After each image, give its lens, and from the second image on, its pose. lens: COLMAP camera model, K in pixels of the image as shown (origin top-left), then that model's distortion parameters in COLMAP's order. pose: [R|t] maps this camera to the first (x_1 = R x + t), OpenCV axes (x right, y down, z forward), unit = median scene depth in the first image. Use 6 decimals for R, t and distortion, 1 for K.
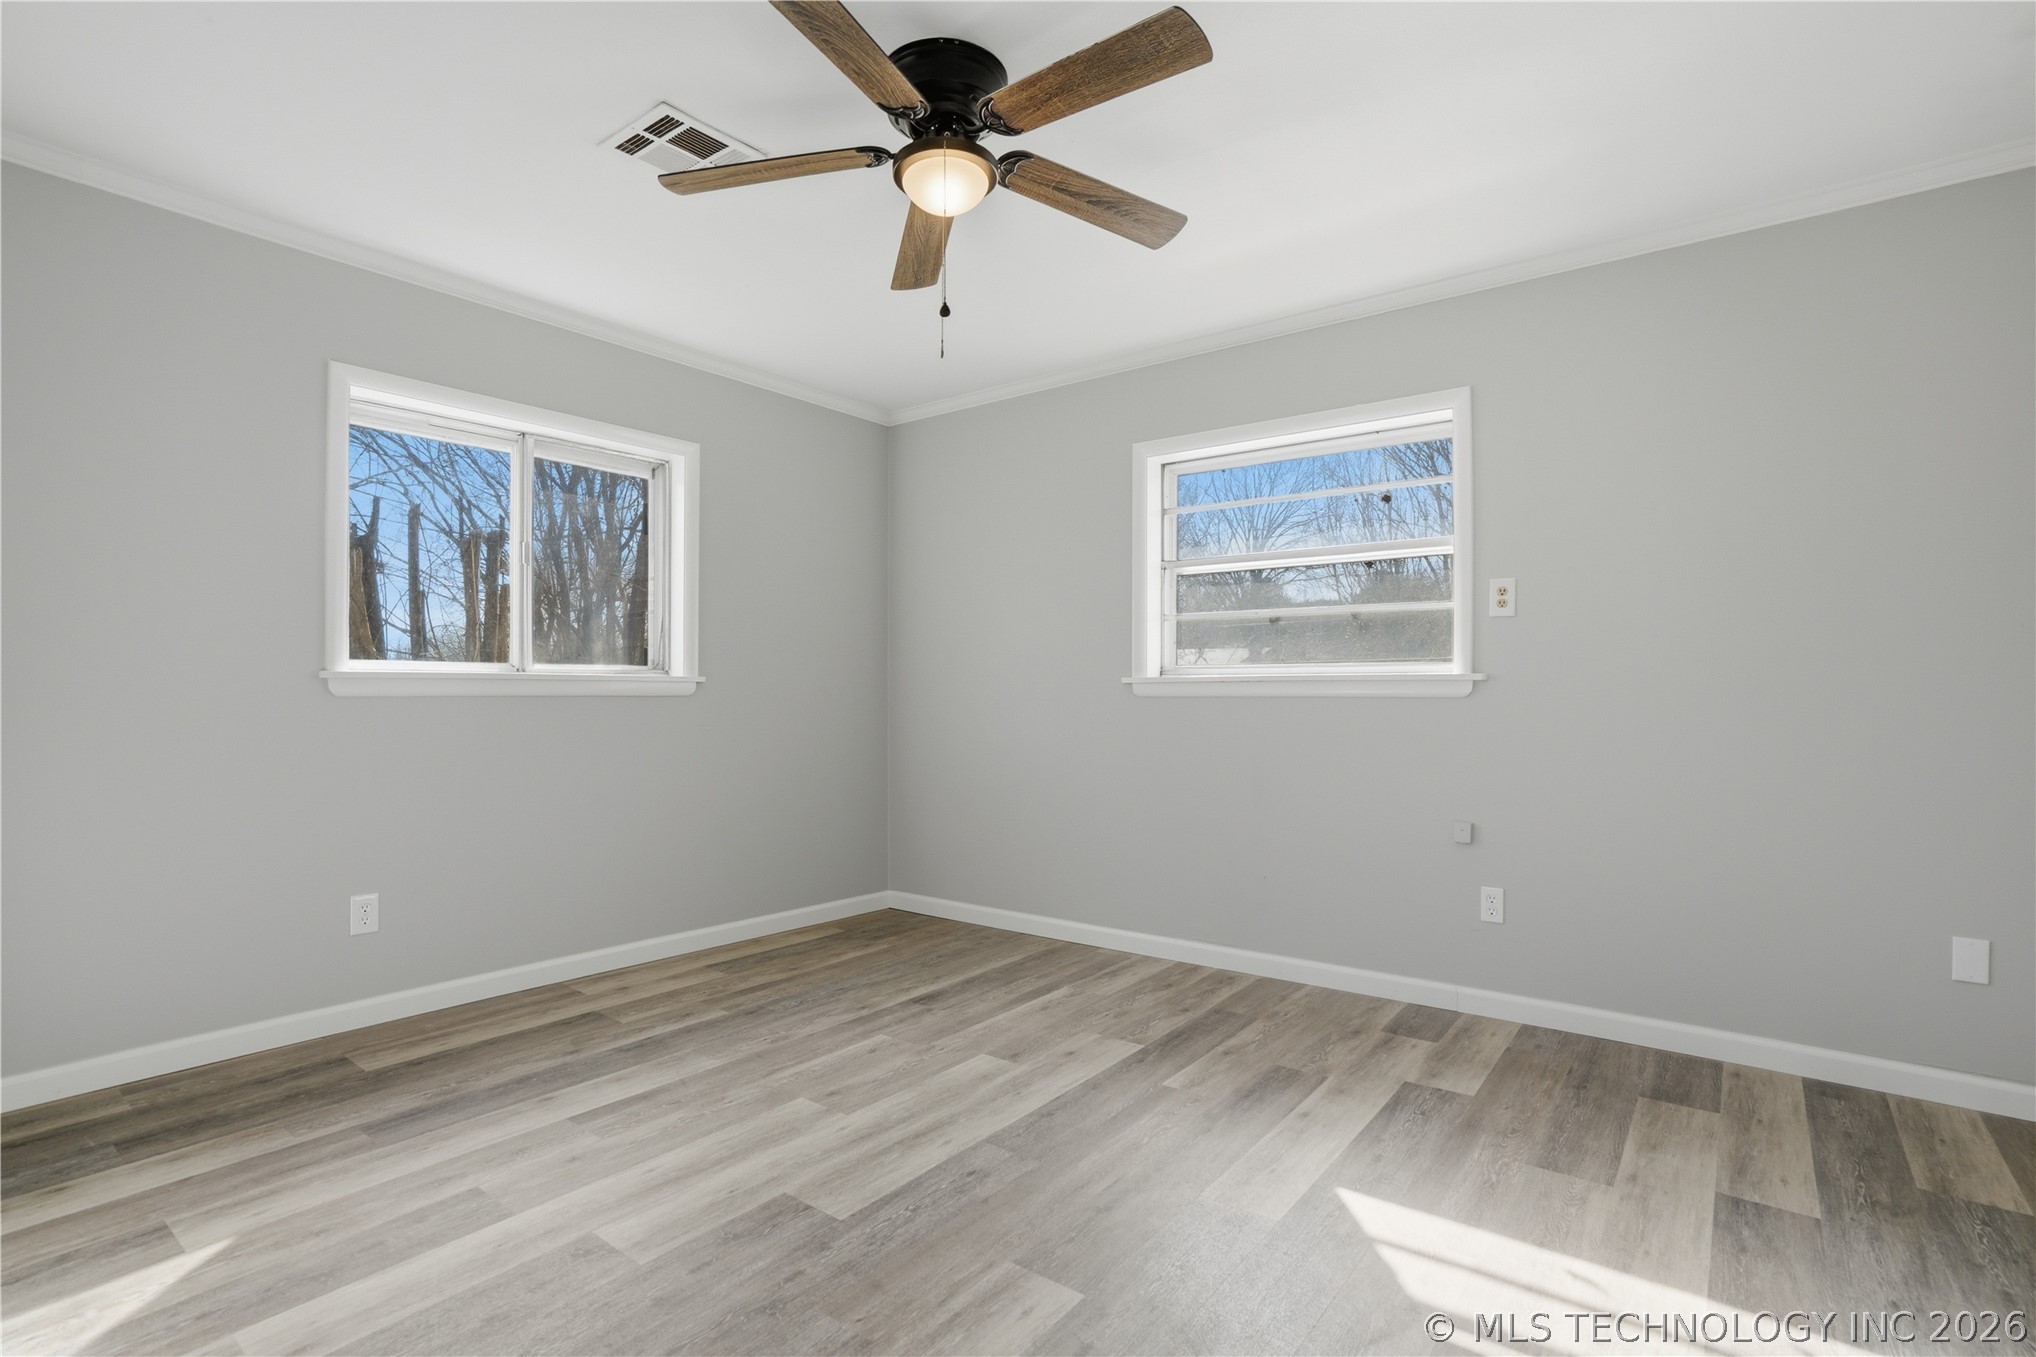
lens RADIAL K [[962.2, 0, 1022.5], [0, 962.2, 685.7], [0, 0, 1]] dist [-0.059386, 0.022309]
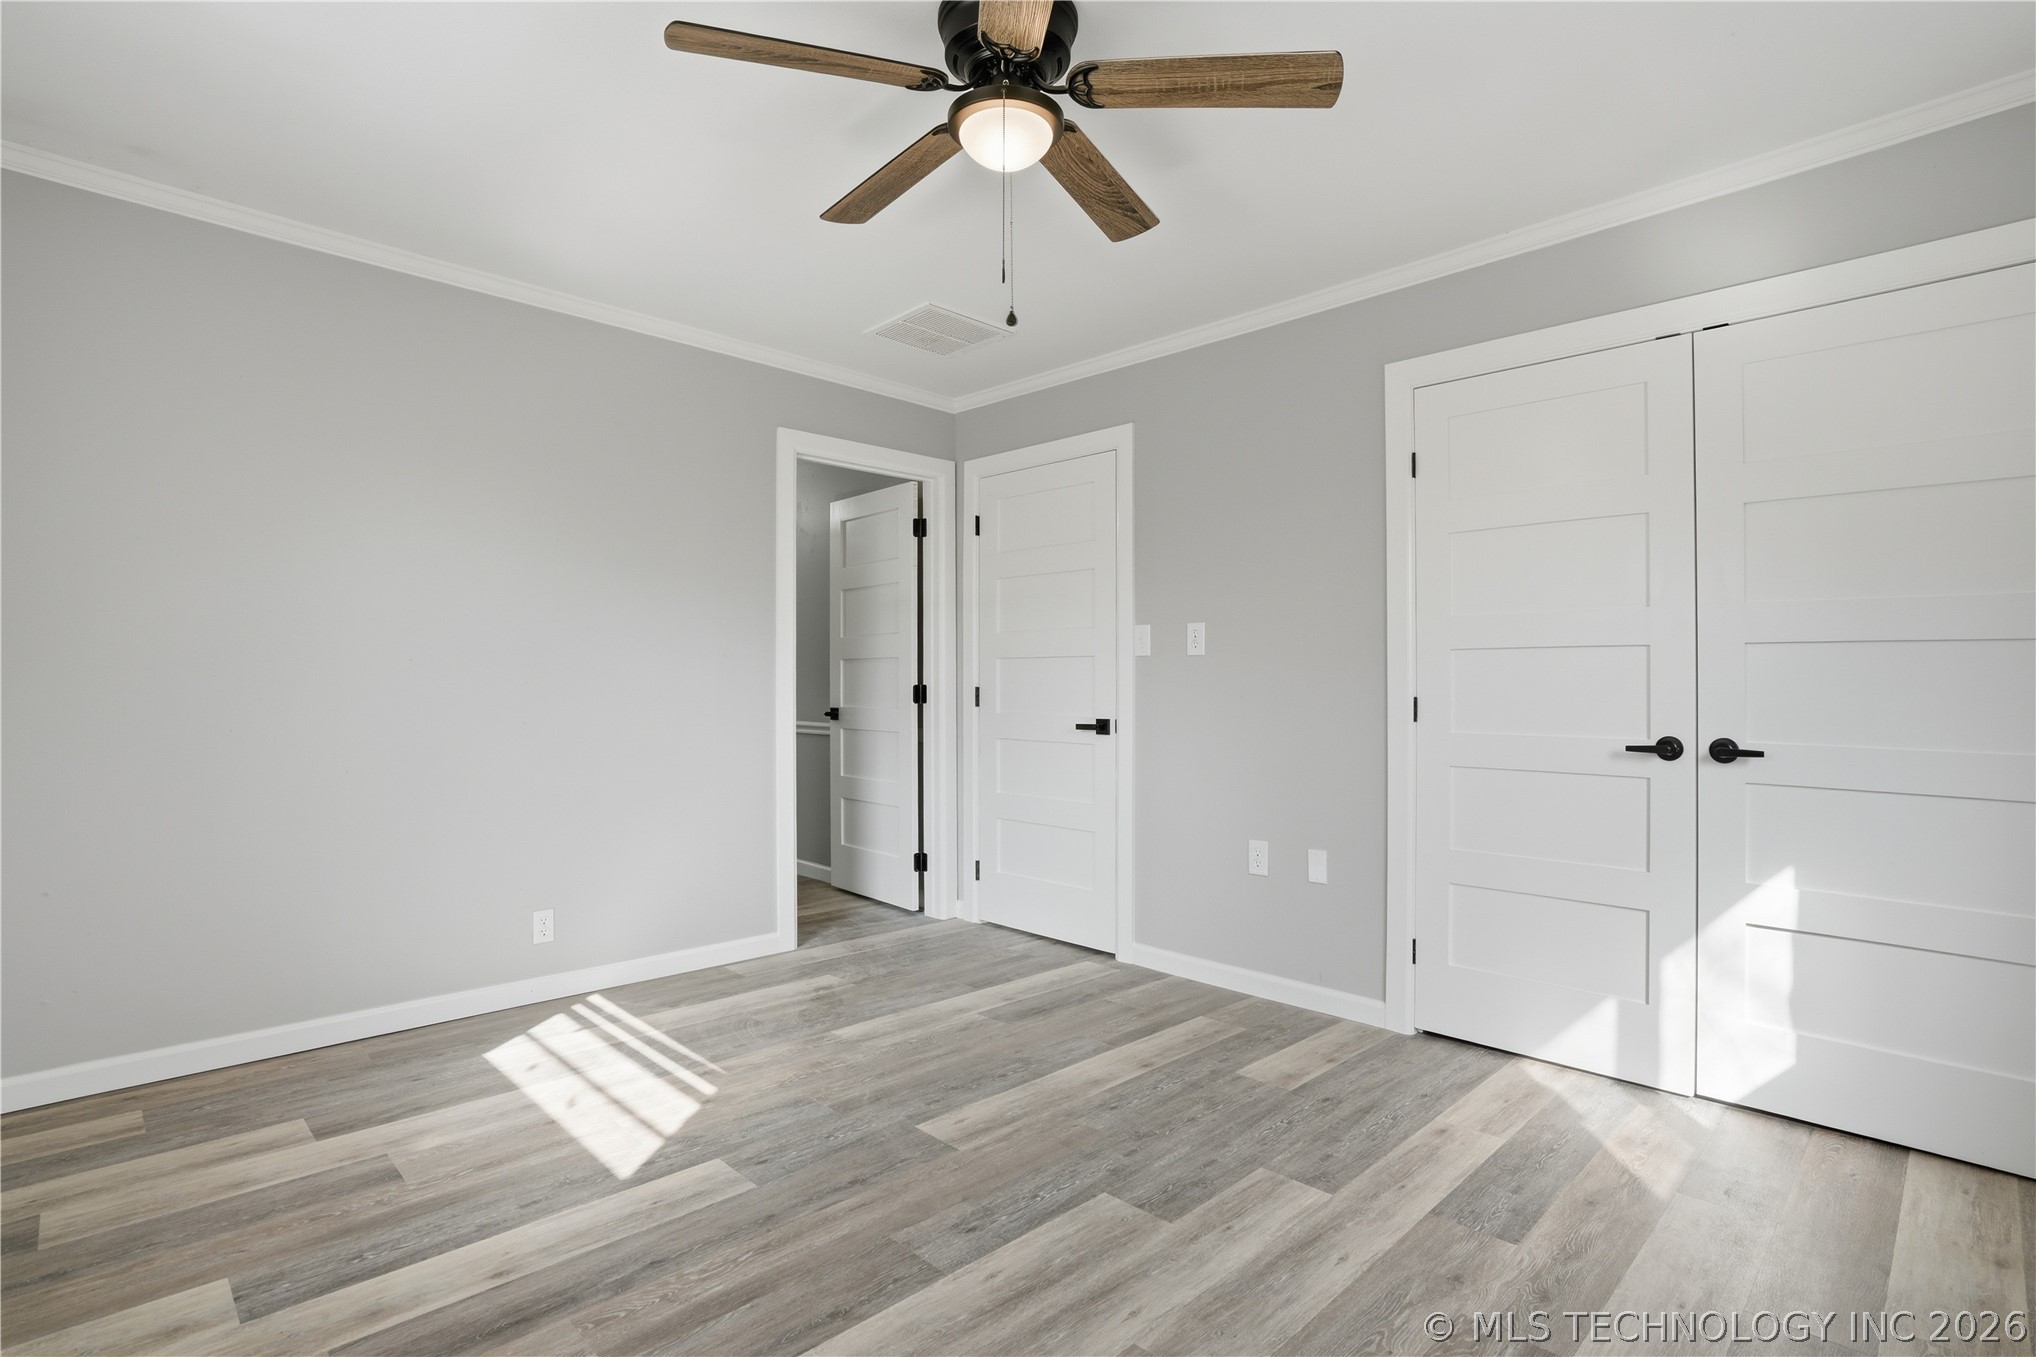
lens RADIAL K [[962.2, 0, 1022.5], [0, 962.2, 685.7], [0, 0, 1]] dist [-0.059386, 0.022309]
pose [[-0.990683, -0.005456, 0.136075, -0.235527], [-0.005672, 0.999983, -0.001201, -0.000575], [-0.136066, -0.001961, -0.990698, 2.005782]]
